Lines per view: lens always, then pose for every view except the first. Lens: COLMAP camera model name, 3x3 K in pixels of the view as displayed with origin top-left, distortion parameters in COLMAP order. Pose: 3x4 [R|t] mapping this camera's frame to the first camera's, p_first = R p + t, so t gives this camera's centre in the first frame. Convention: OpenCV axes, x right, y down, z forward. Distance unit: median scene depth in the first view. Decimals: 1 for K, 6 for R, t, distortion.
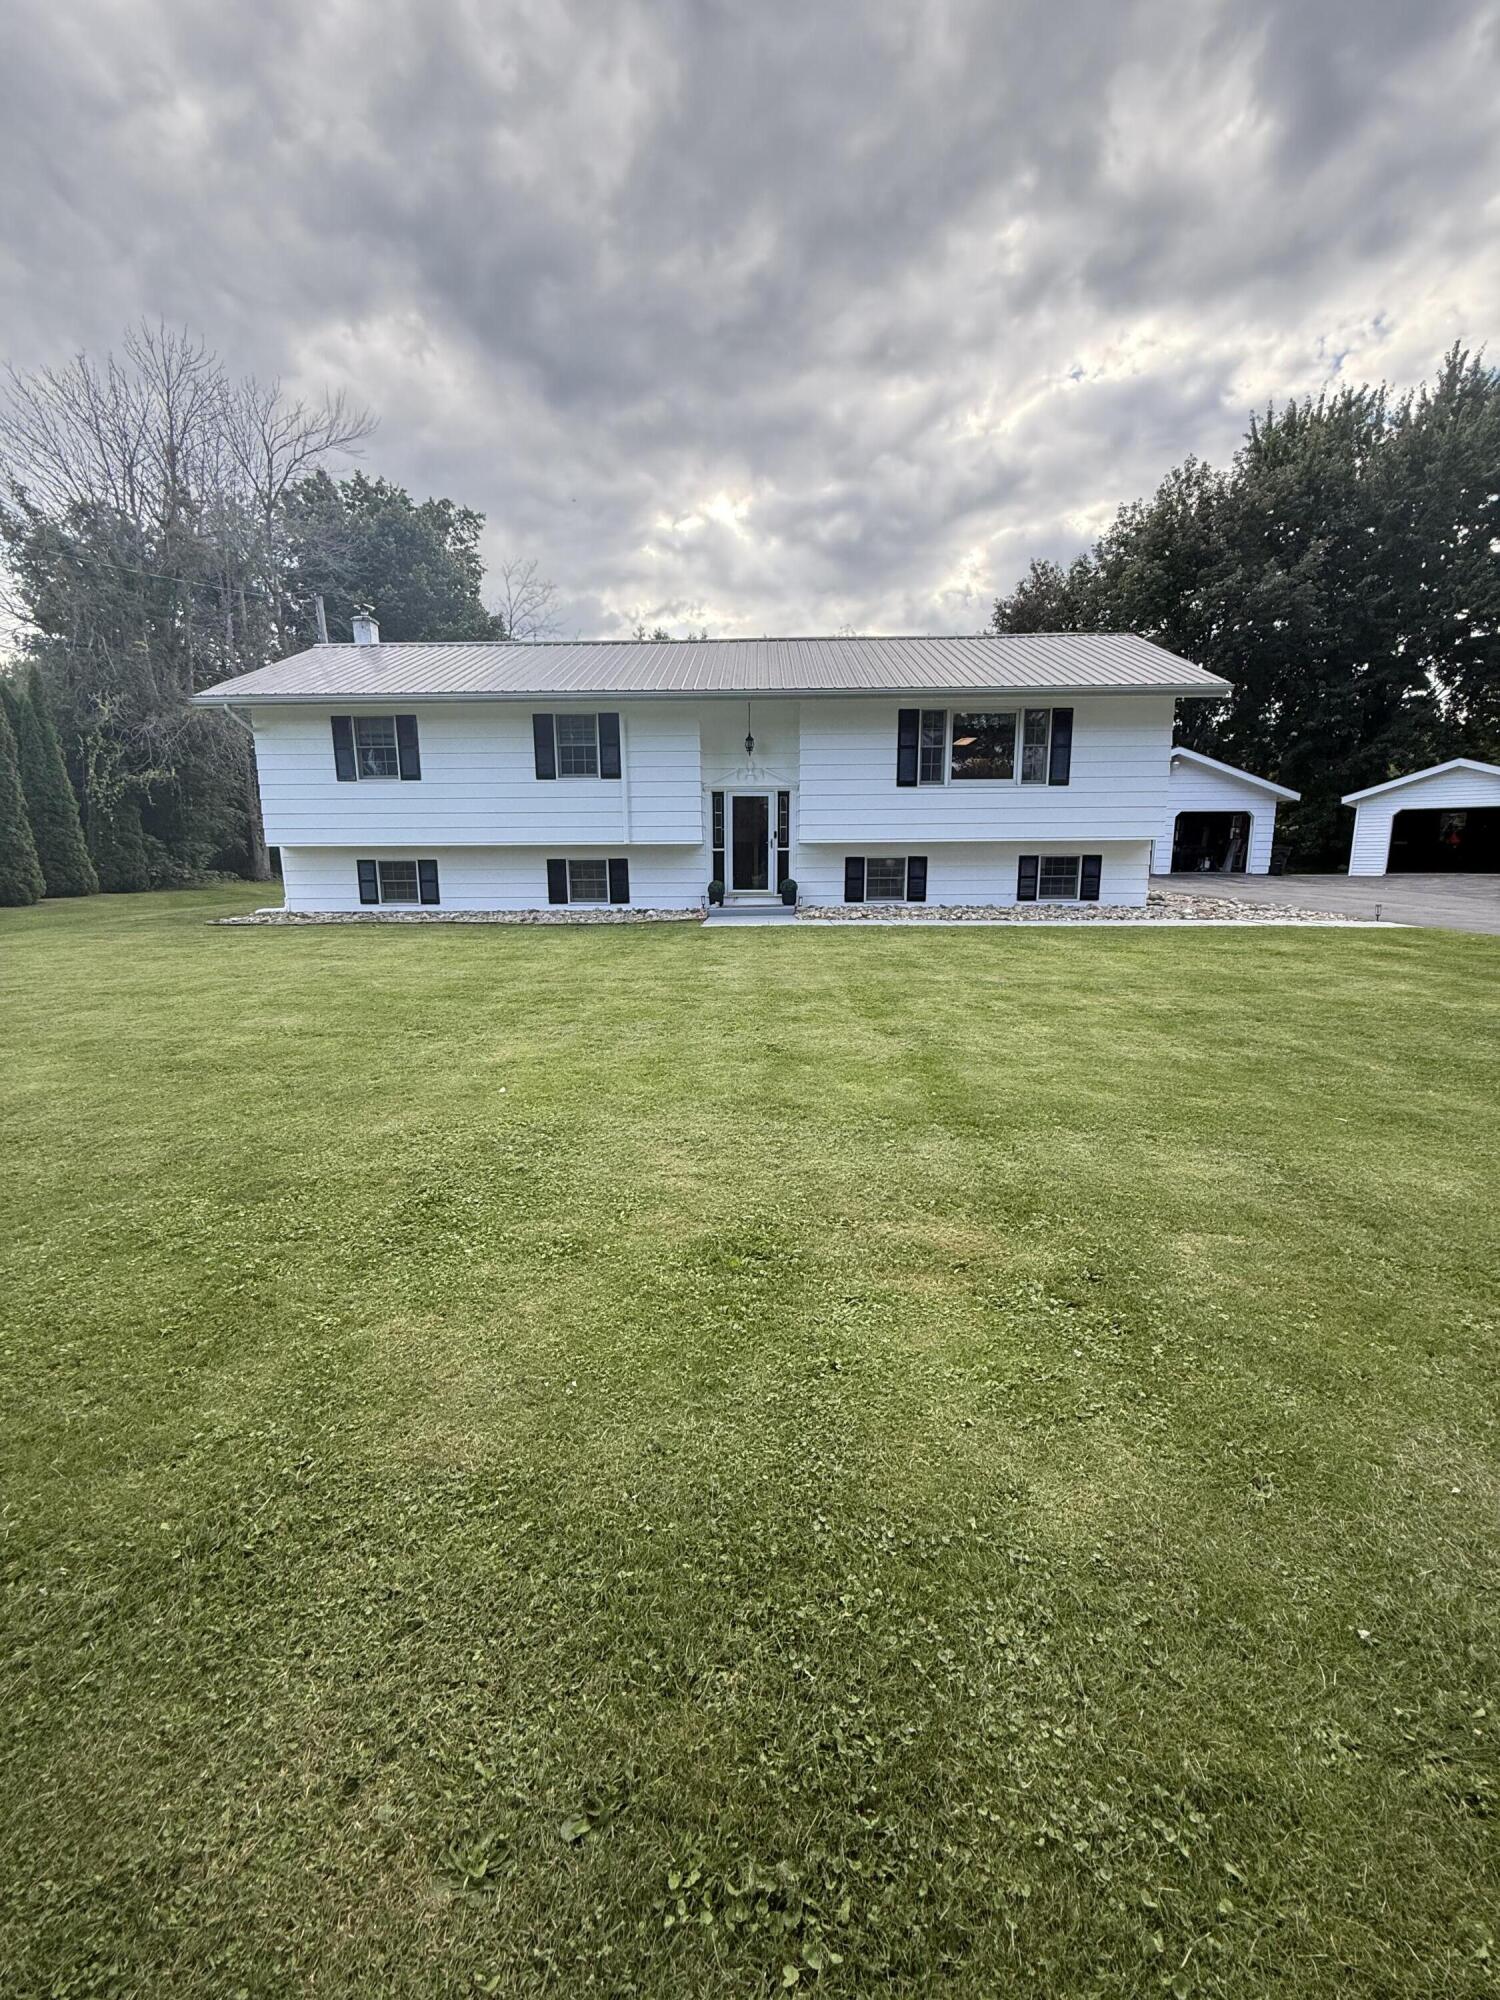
lens RADIAL K [[796.4, 0, 748.1], [0, 796.4, 992.4], [0, 0, 1]] dist [0.001184, -0.000042]
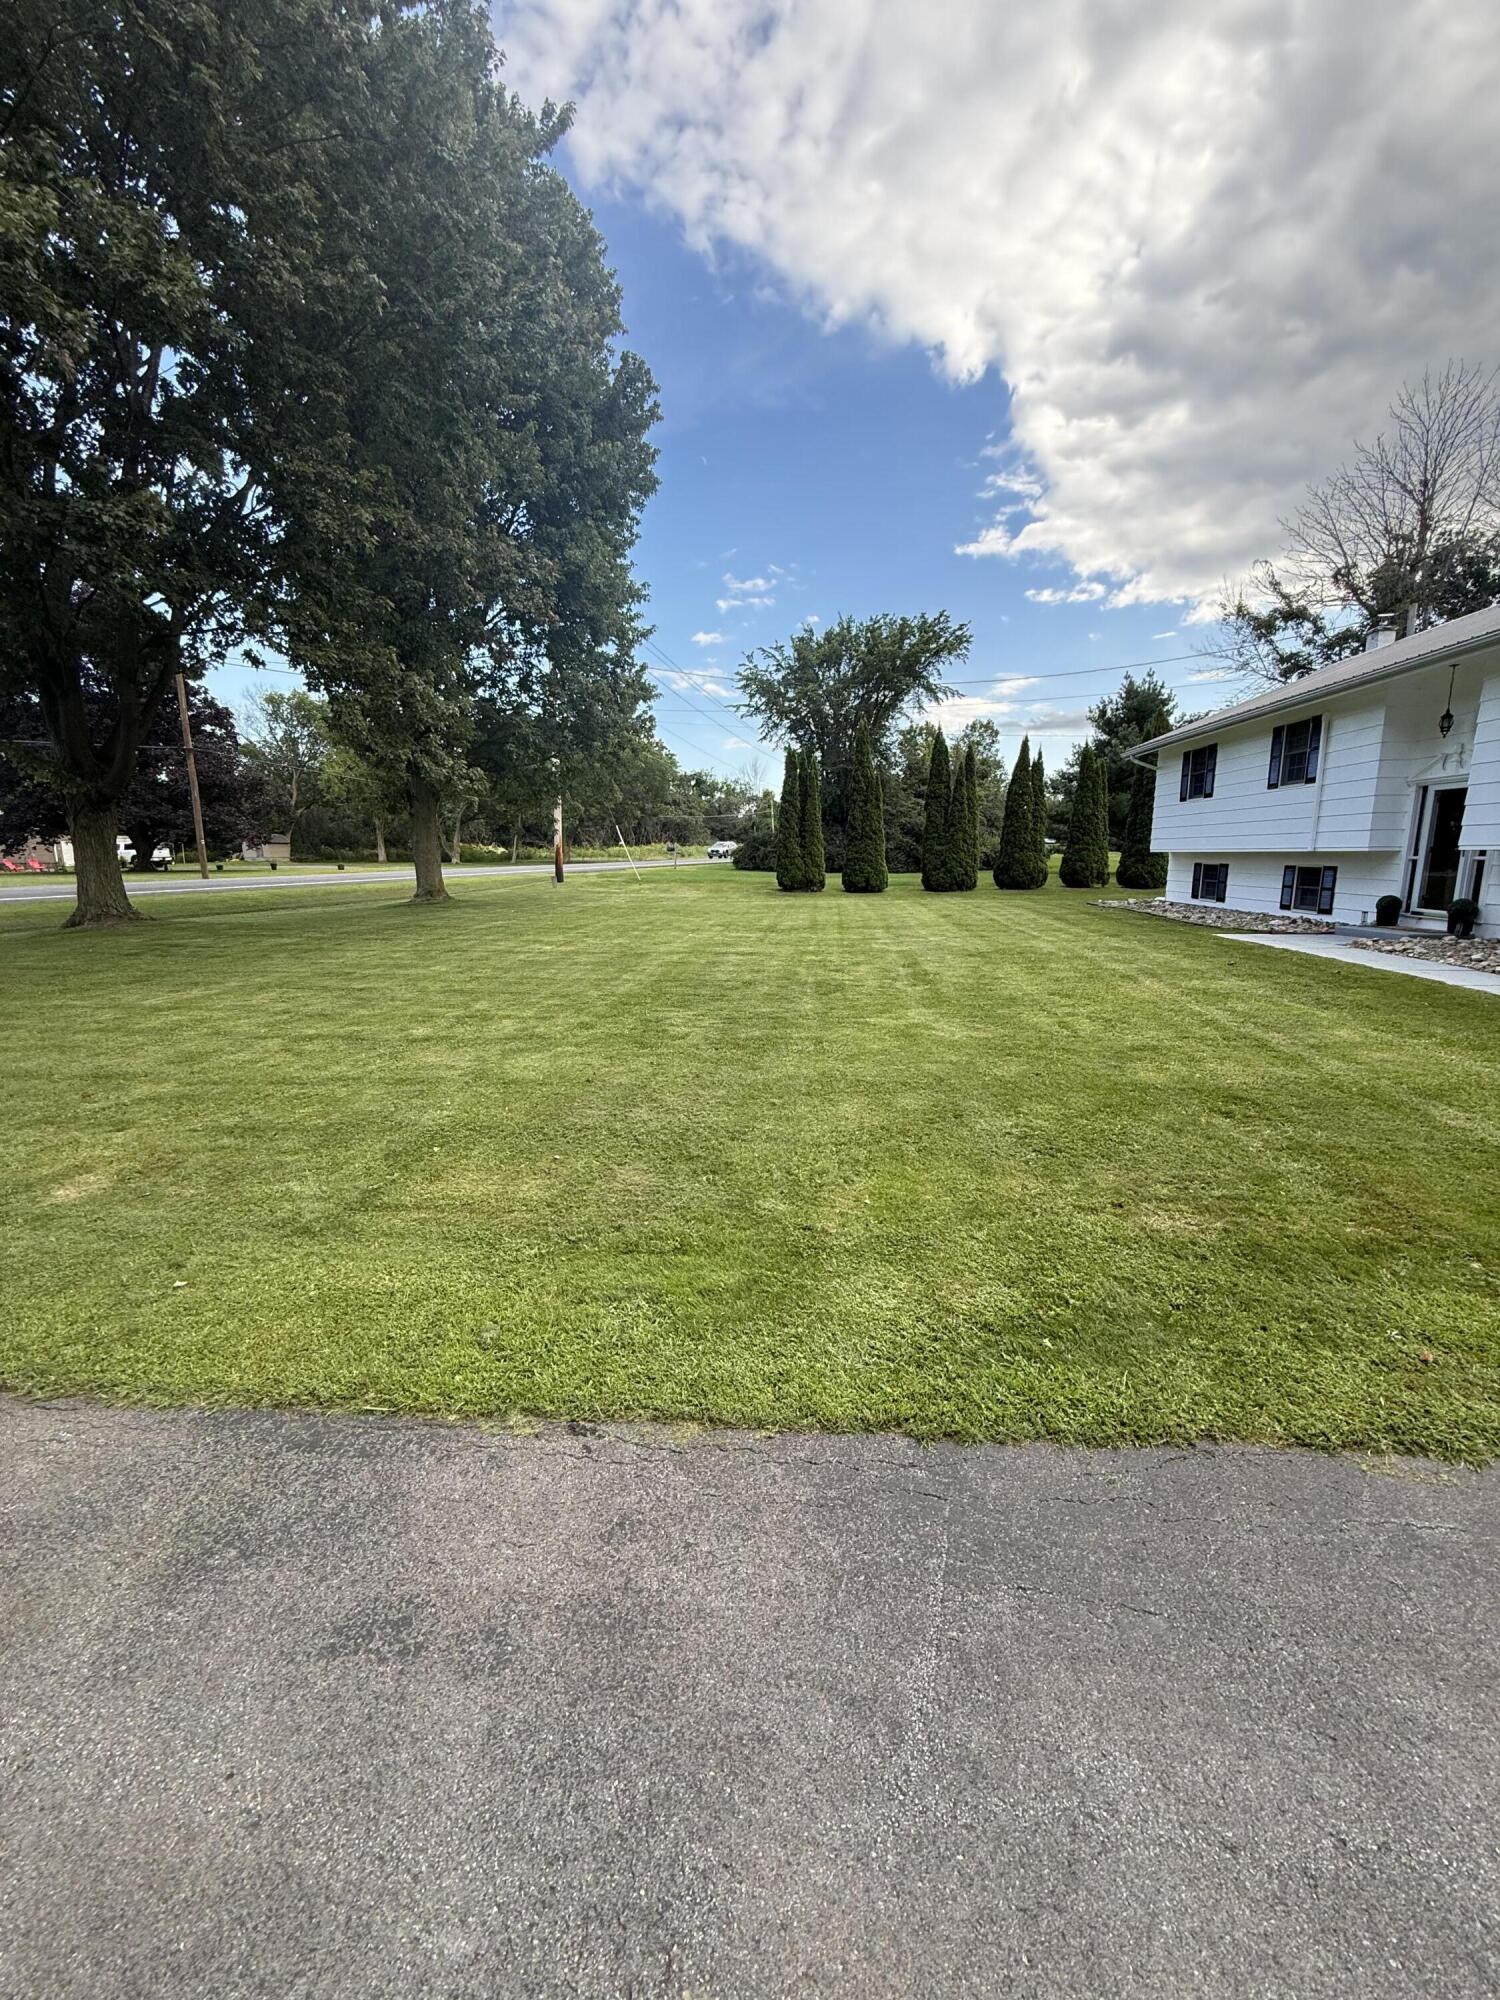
lens RADIAL K [[796.4, 0, 751.4], [0, 796.4, 992.5], [0, 0, 1]] dist [0.001184, -0.000042]
pose [[-0.045951, 0.177287, -0.983086, 0.830041], [-0.169992, 0.968384, 0.182581, -0.082452], [0.984374, 0.175506, -0.014361, 0.385337]]
